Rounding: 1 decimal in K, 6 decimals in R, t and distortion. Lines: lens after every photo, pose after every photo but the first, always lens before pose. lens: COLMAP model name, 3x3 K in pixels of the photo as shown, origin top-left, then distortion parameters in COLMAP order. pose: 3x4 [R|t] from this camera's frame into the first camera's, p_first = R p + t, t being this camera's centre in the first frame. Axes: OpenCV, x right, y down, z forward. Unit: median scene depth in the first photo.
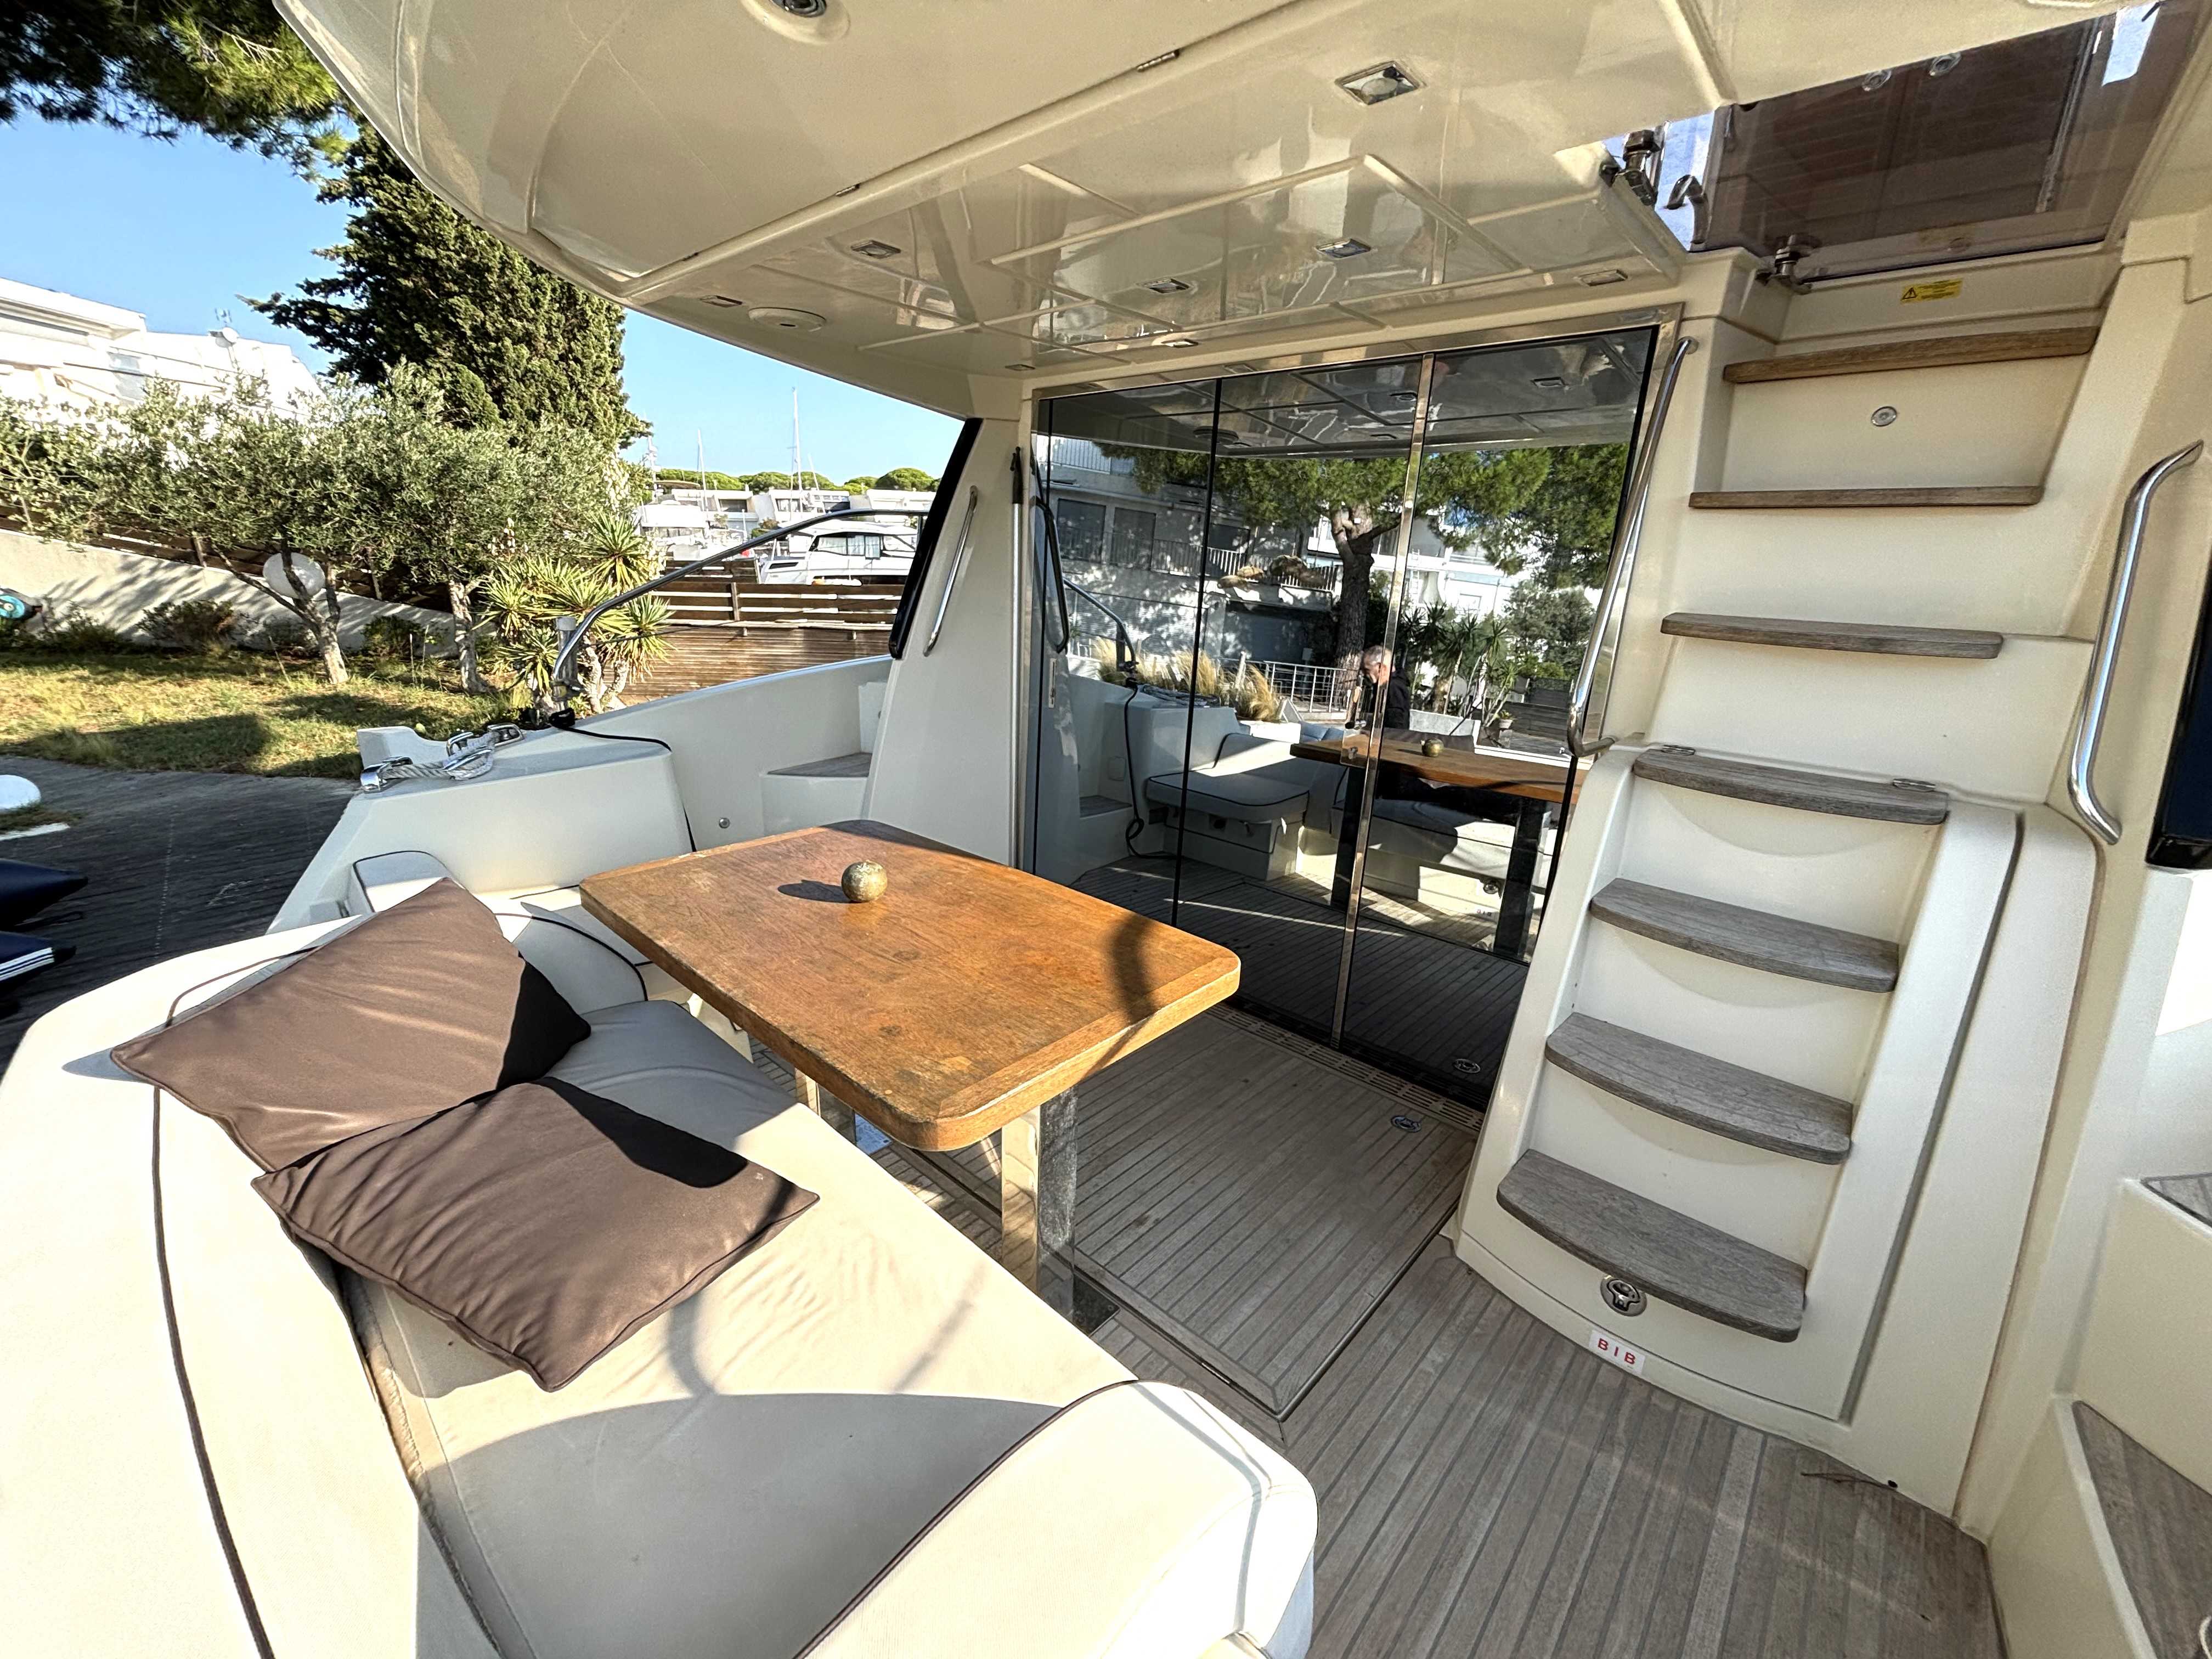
lens RADIAL K [[888.8, 0, 1103.3], [0, 888.8, 830.6], [0, 0, 1]] dist [-0.000237, -0.000193]
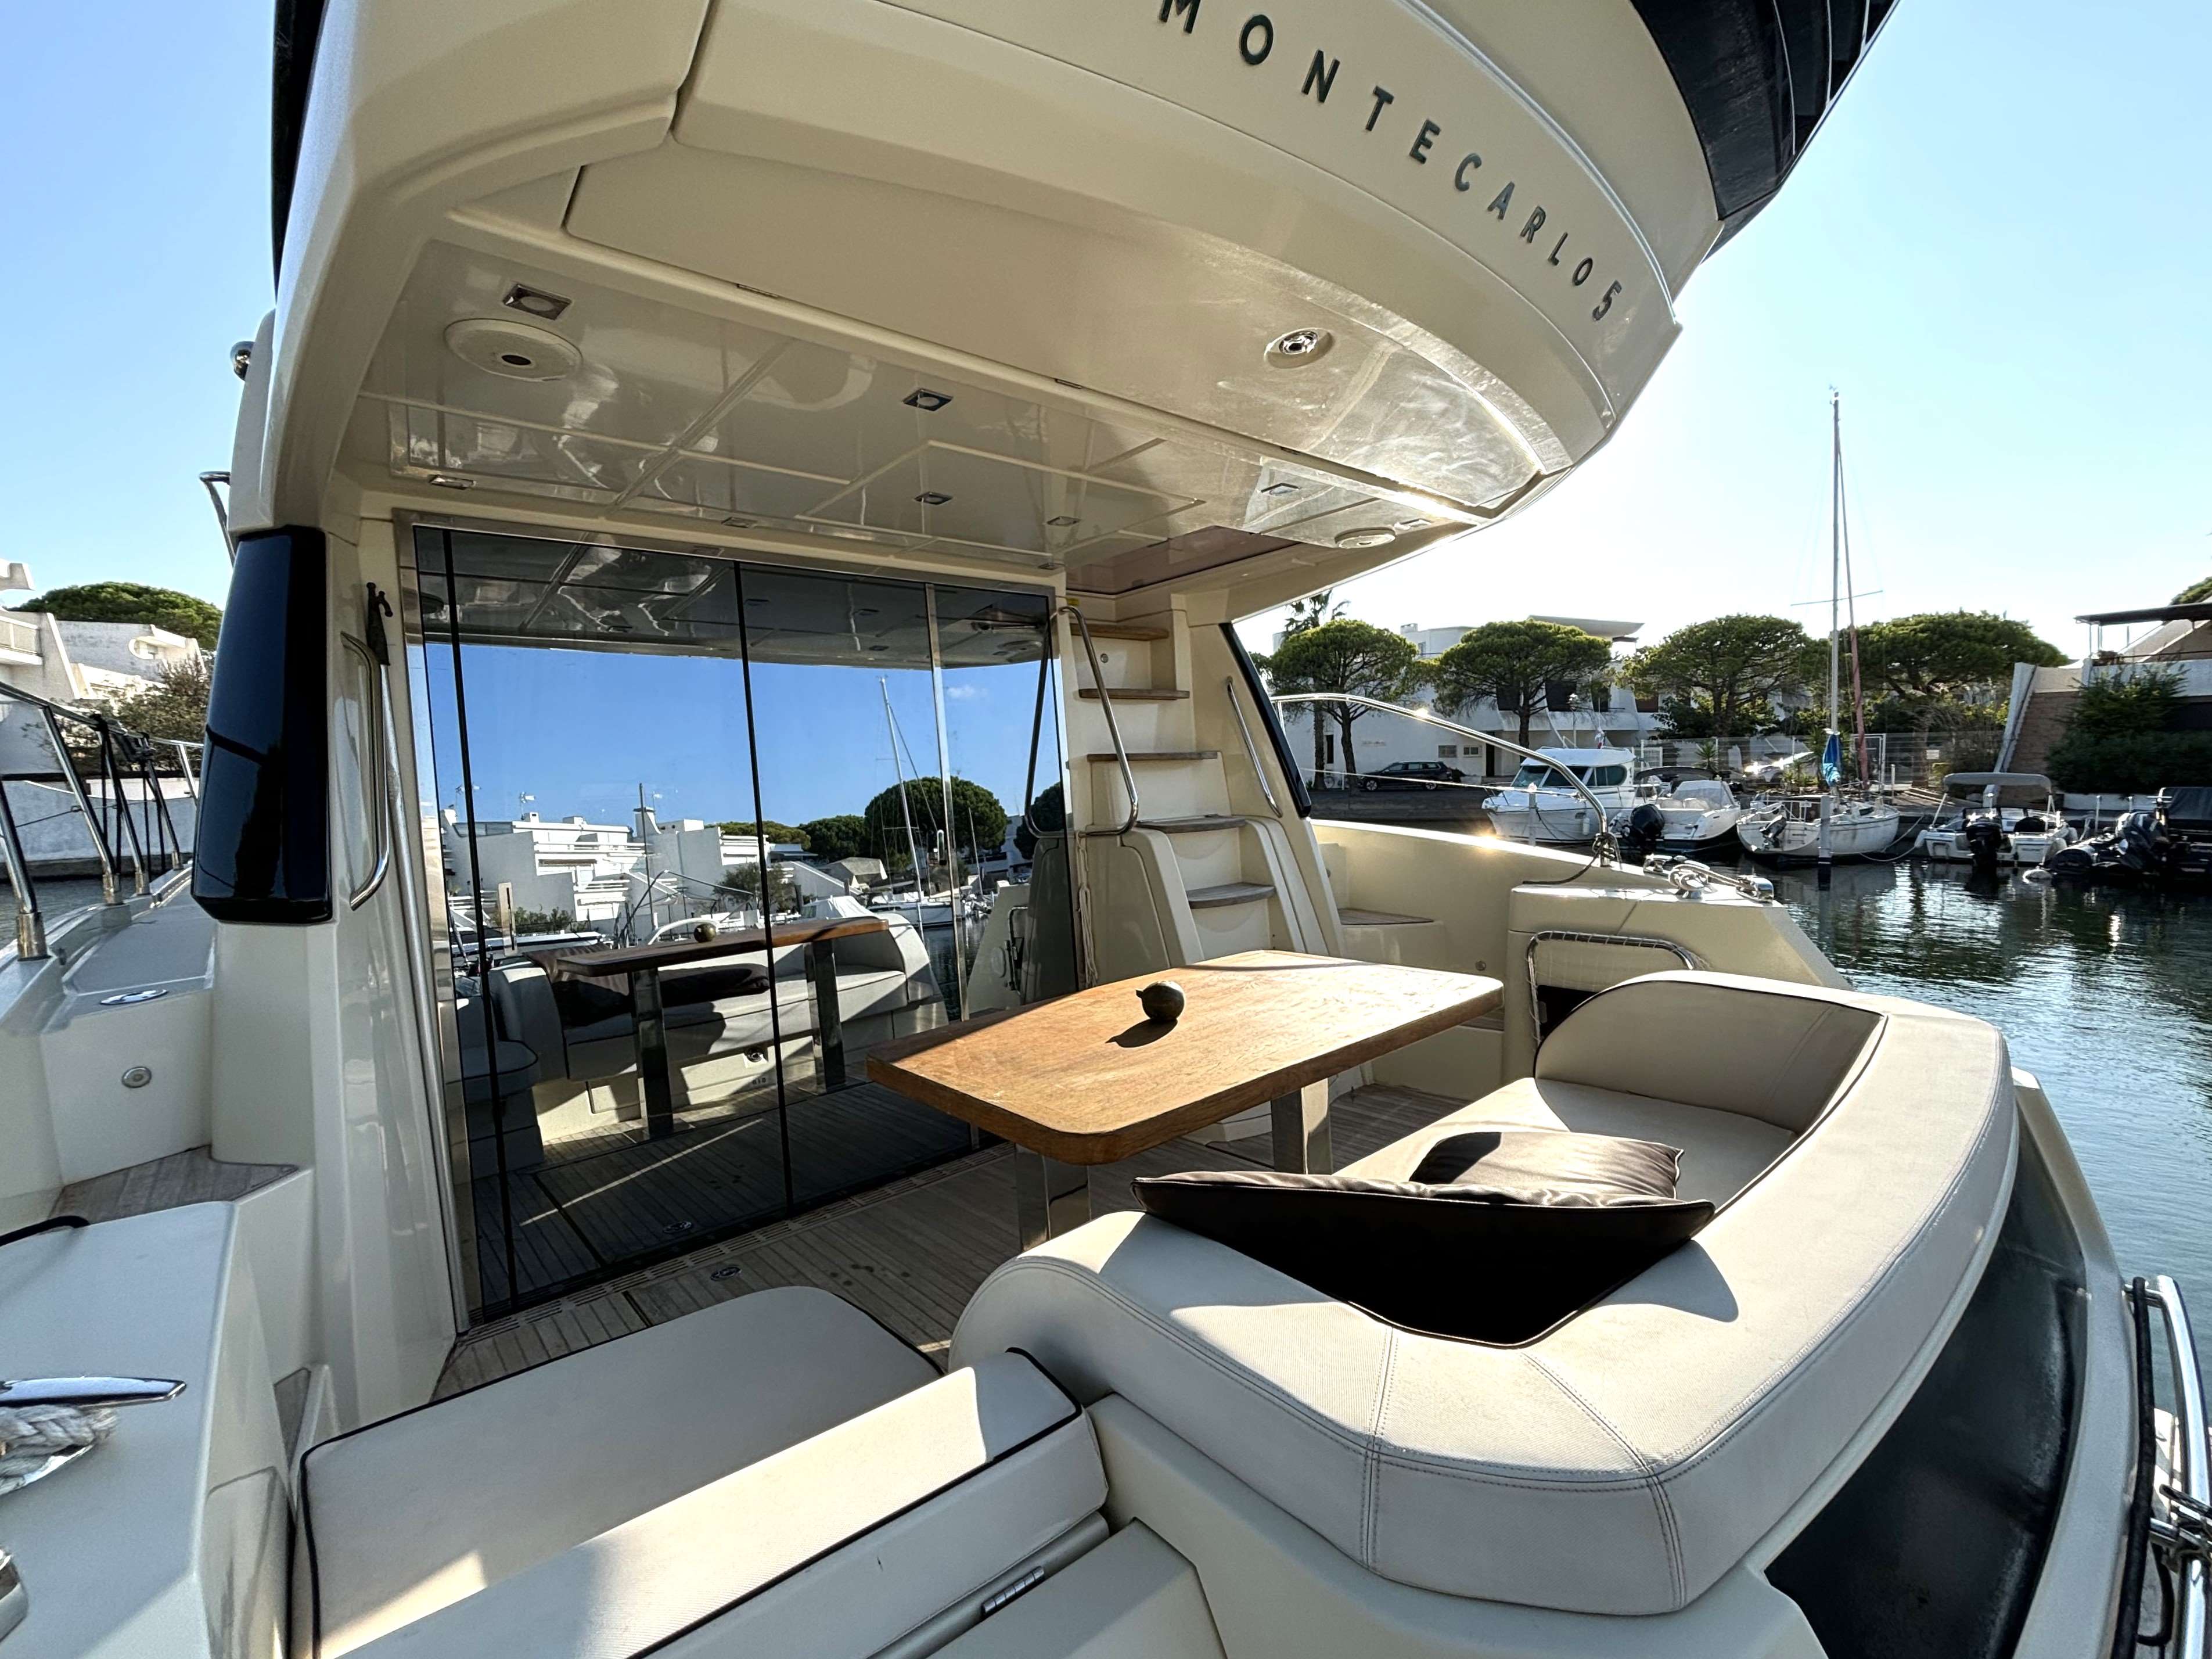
lens RADIAL K [[926.2, 0, 1104.5], [0, 926.2, 854.4], [0, 0, 1]] dist [0.000492, 0.000111]
pose [[0.135851, -0.114742, 0.984062, -0.709329], [0.350621, 0.934557, 0.060566, -0.101592], [-0.926612, 0.336805, 0.167192, 0.456793]]
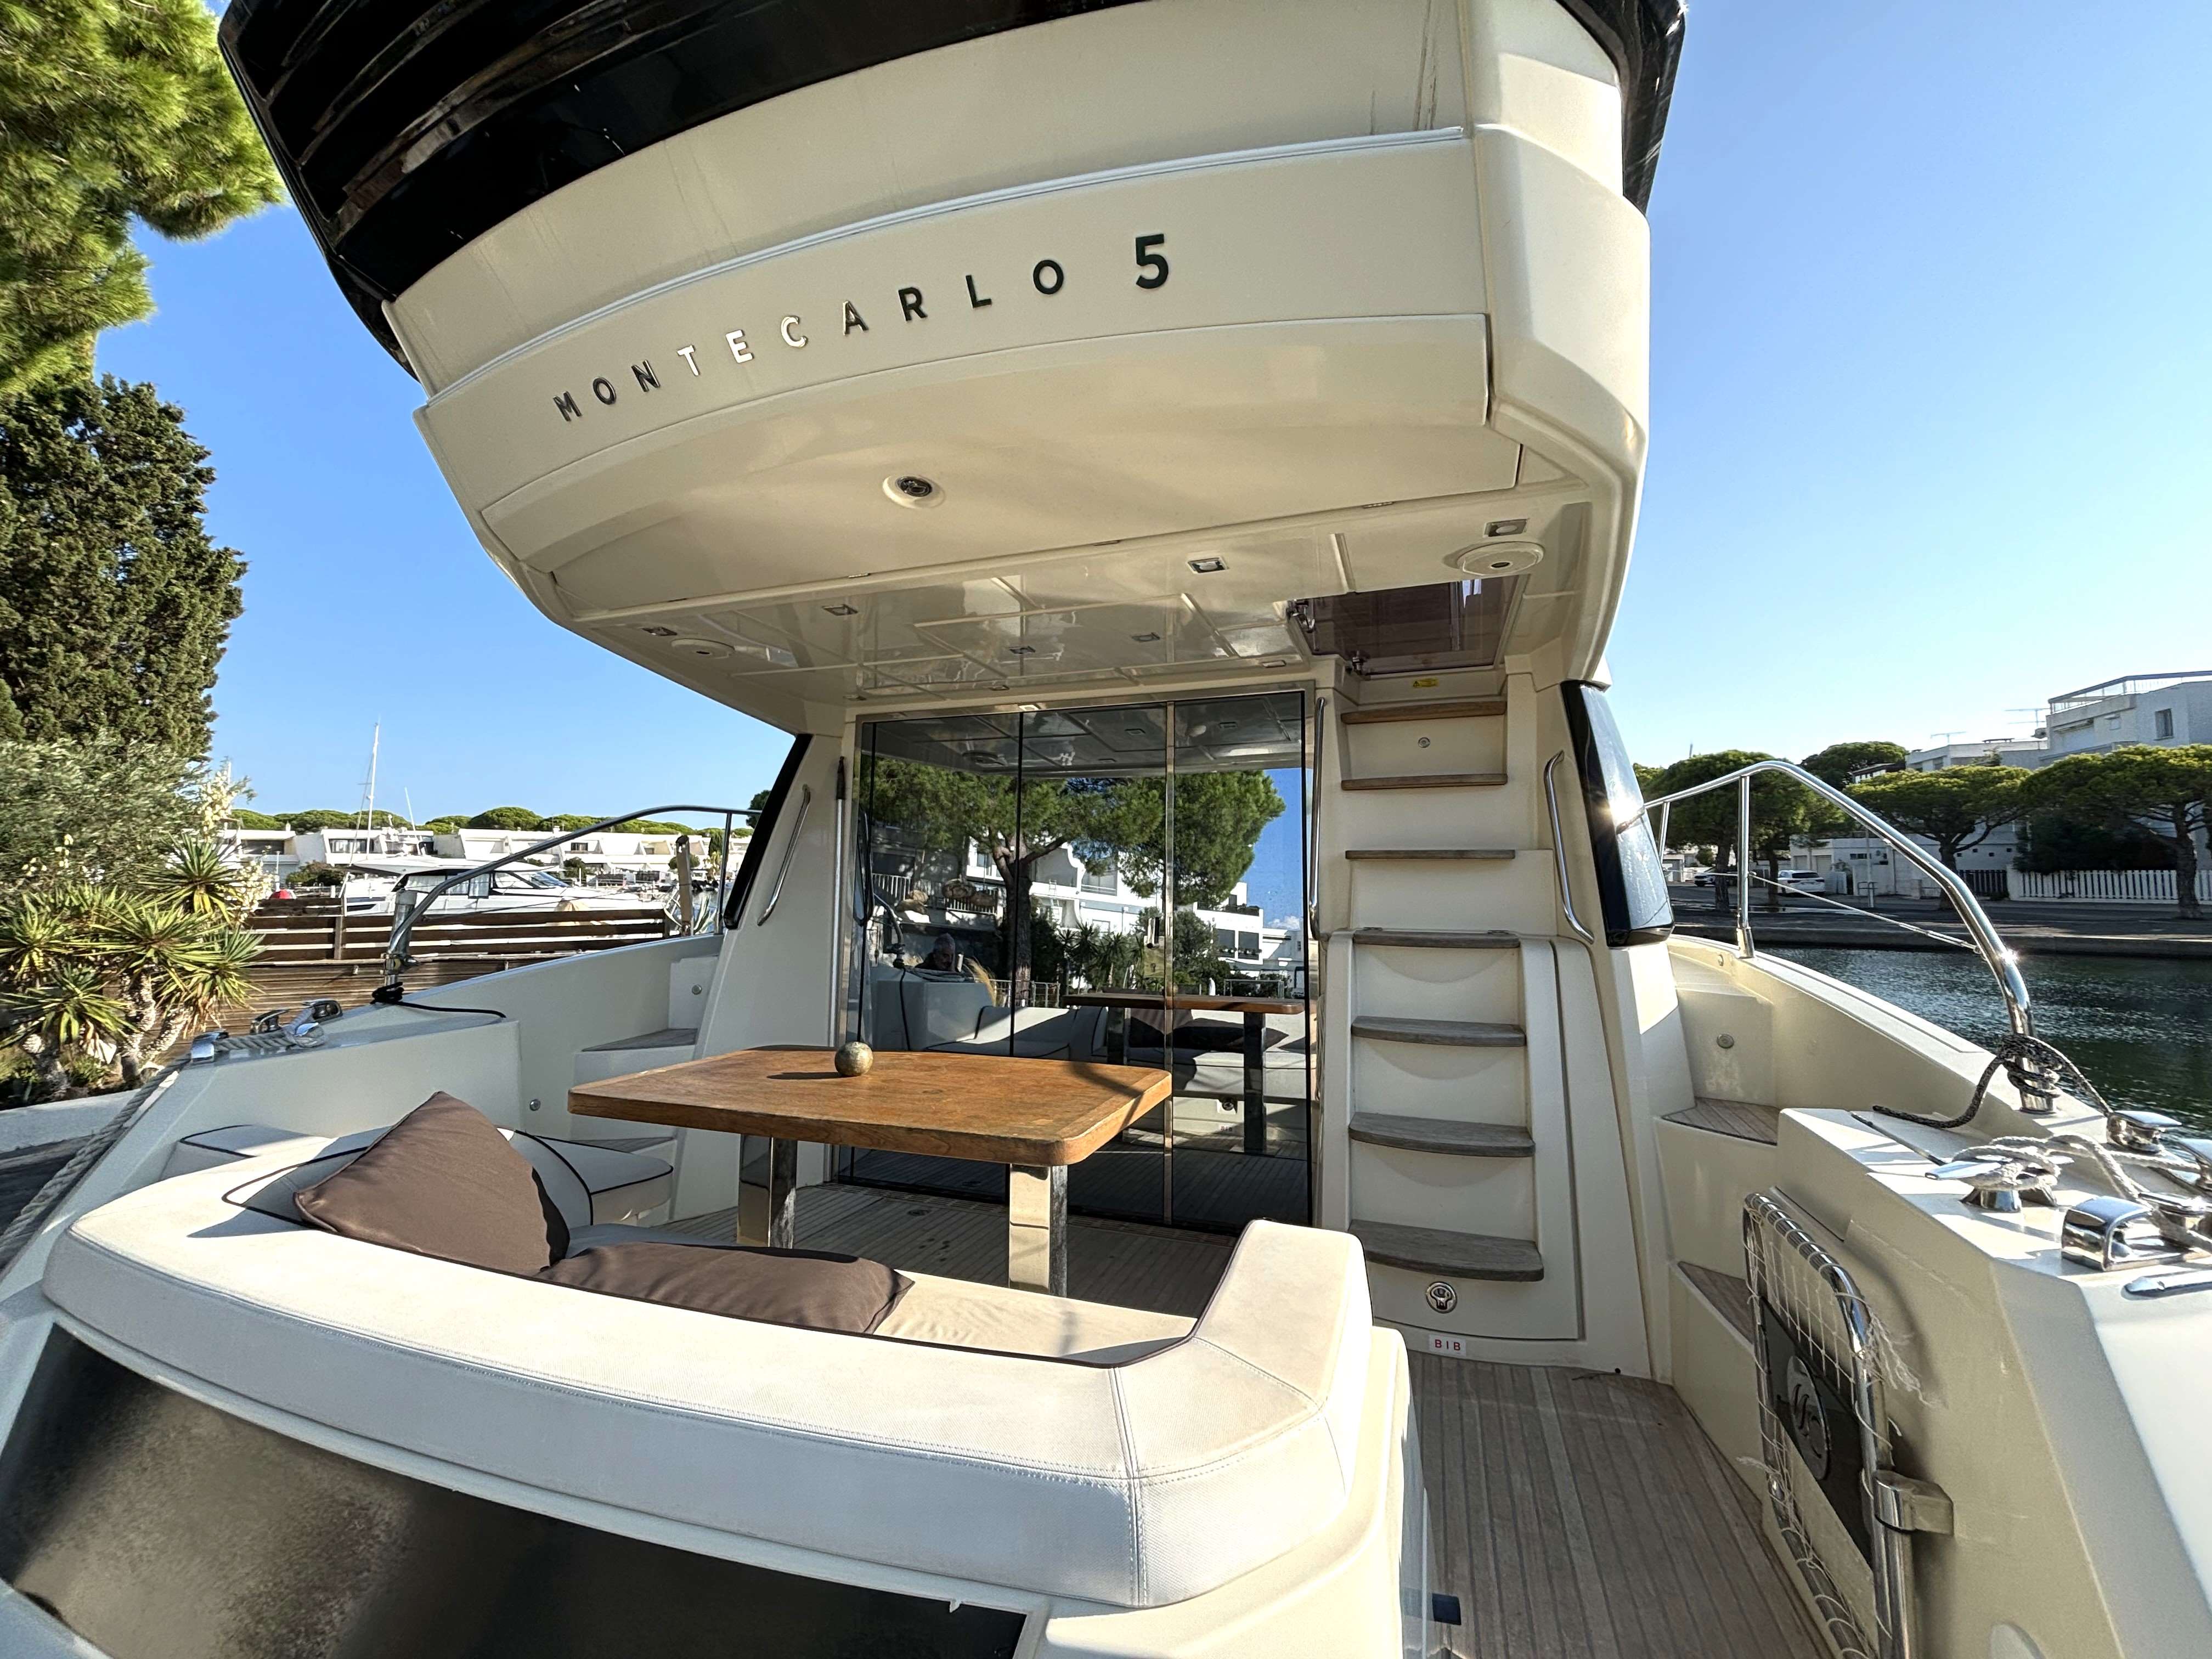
lens RADIAL K [[894.9, 0, 1113.4], [0, 894.9, 845.0], [0, 0, 1]] dist [-0.002819, 0.009285]
pose [[0.920917, -0.006641, 0.389702, -0.227667], [0.140367, 0.938415, -0.315711, 0.118312], [-0.363606, 0.345445, 0.865135, -0.147865]]
